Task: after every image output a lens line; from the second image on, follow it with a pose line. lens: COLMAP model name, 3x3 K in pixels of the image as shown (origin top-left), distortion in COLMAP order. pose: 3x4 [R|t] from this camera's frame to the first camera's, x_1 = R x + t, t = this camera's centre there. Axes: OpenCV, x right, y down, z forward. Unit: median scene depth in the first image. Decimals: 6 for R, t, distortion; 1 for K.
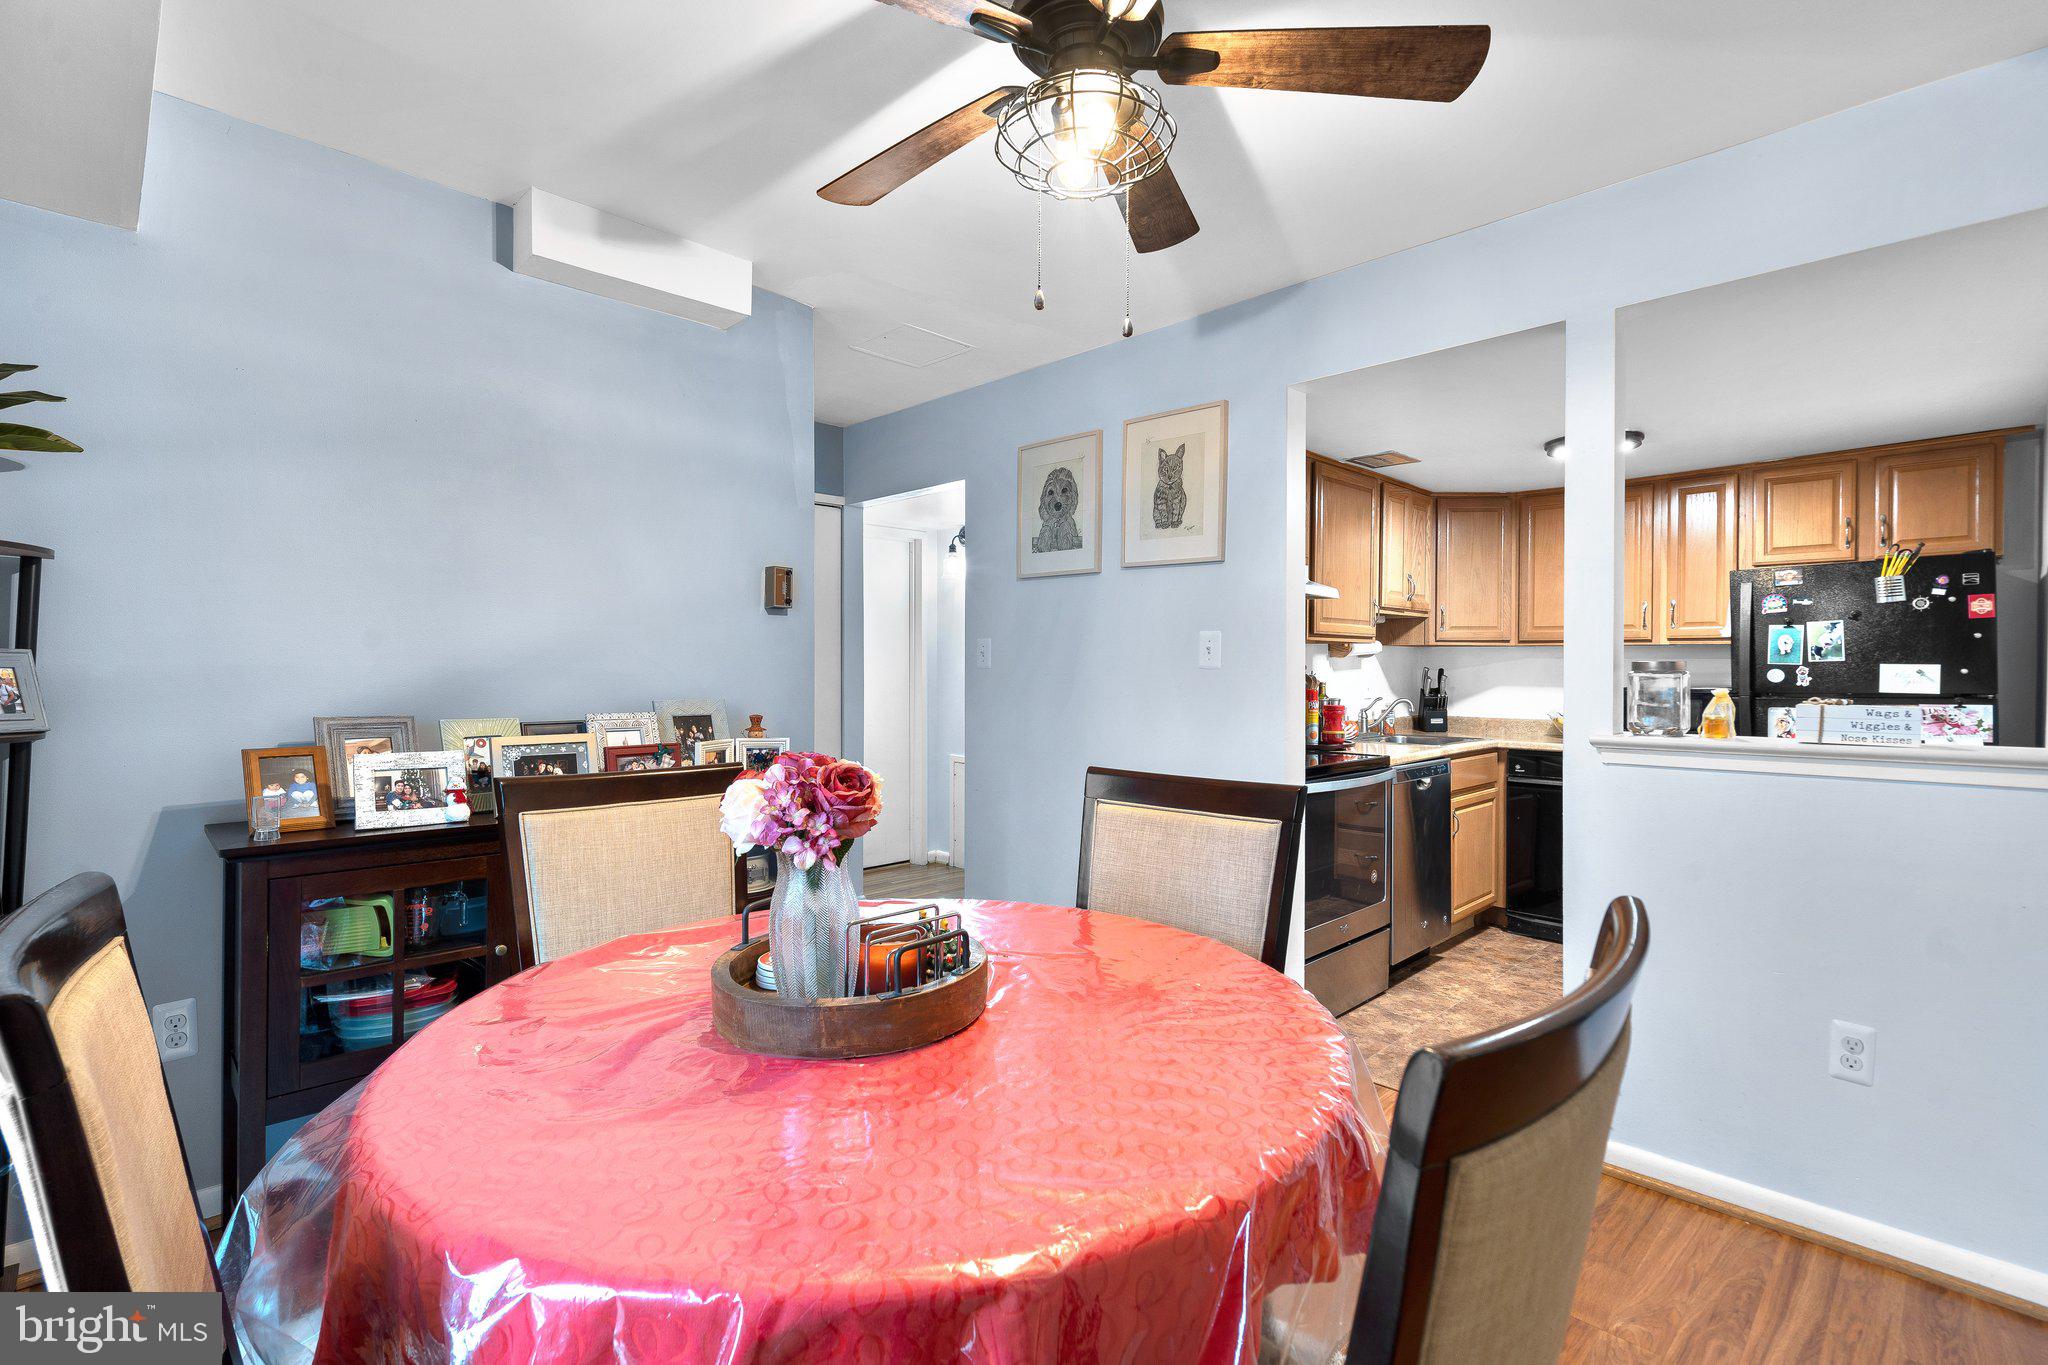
lens RADIAL K [[938.4, 0, 1016.4], [0, 938.4, 668.1], [0, 0, 1]] dist [0.000258, 0.001098]
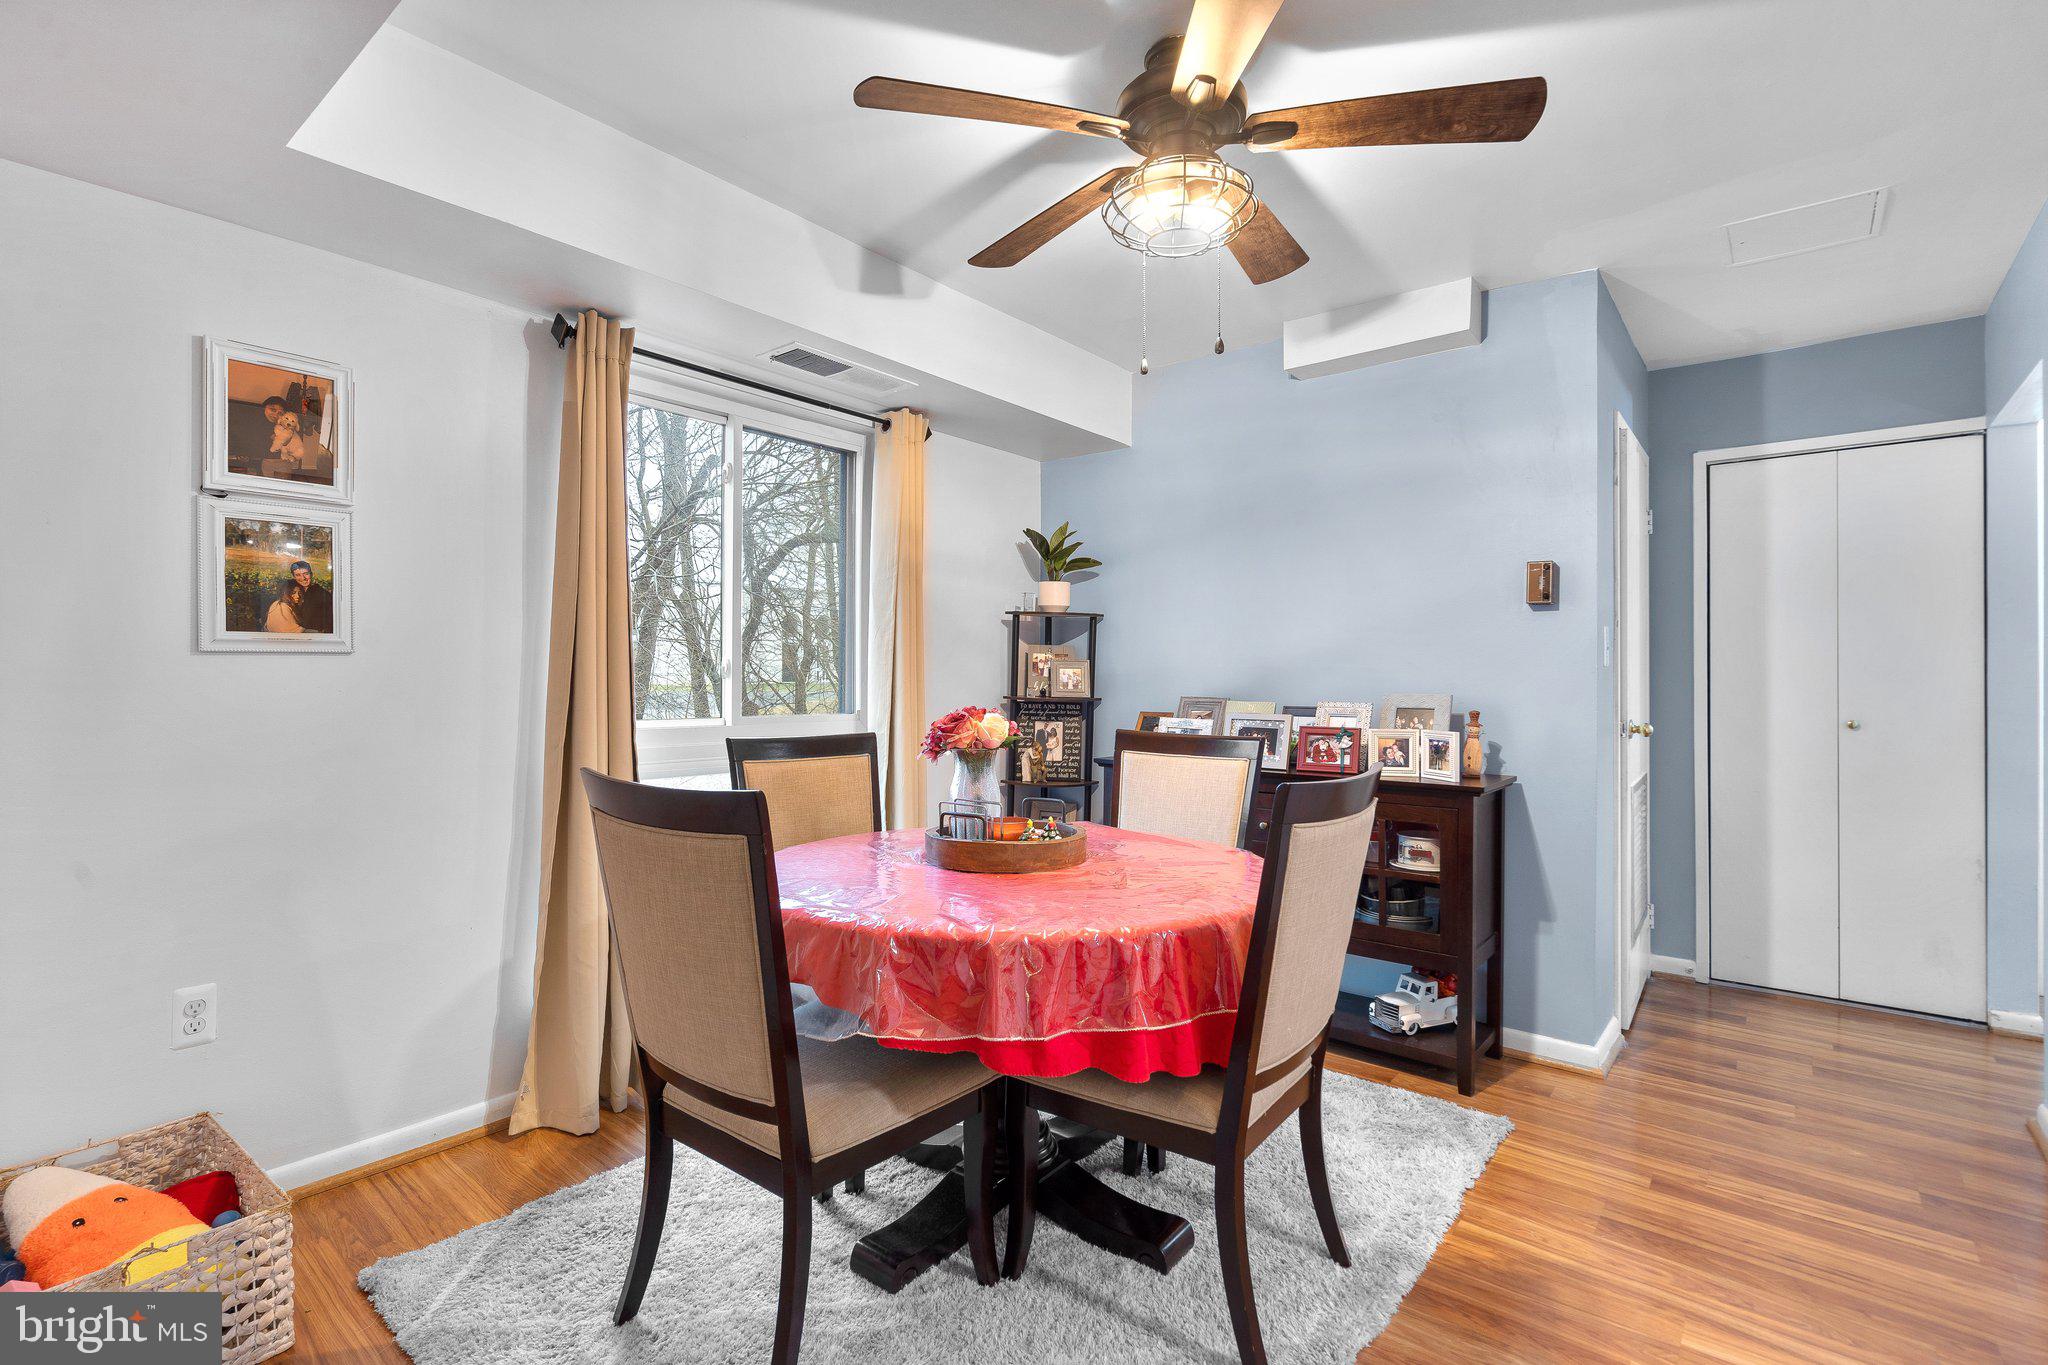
lens RADIAL K [[950.2, 0, 1019.8], [0, 950.2, 675.2], [0, 0, 1]] dist [-0.013084, 0.008319]
pose [[0.109031, -0.004290, -0.994029, 0.557140], [-0.001505, 0.999989, -0.004481, 0.011642], [0.994037, 0.001984, 0.109023, 0.307754]]
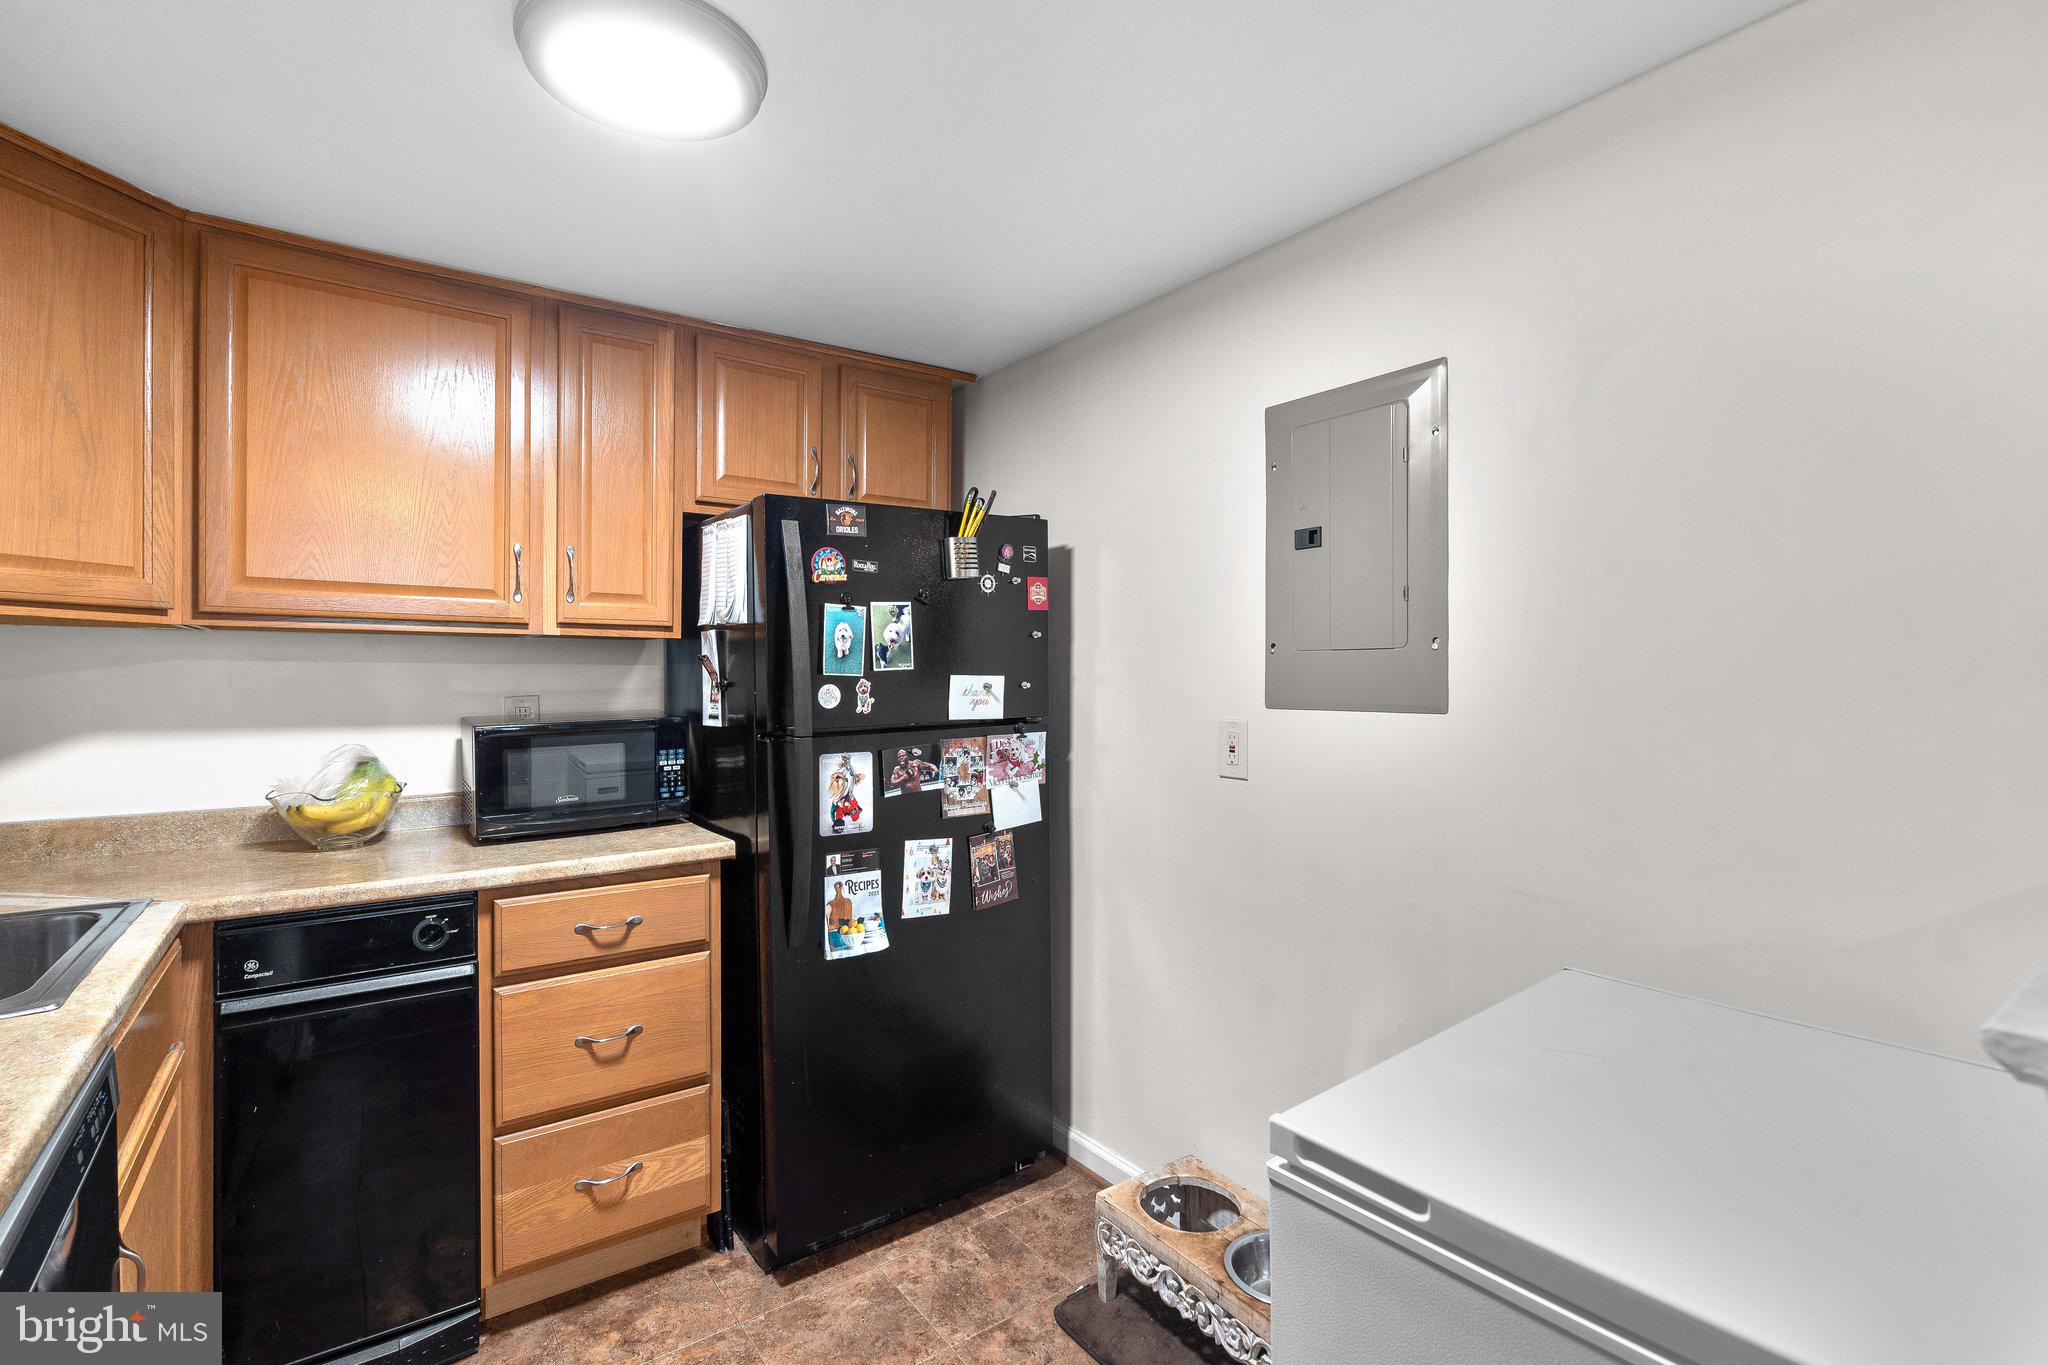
lens RADIAL K [[950.2, 0, 1019.8], [0, 950.2, 675.2], [0, 0, 1]] dist [-0.013084, 0.008319]
pose [[0.148933, -0.003969, 0.988839, 0.280188], [0.002098, 0.999991, 0.003697, -0.006146], [-0.988845, 0.001524, 0.148940, 0.818312]]
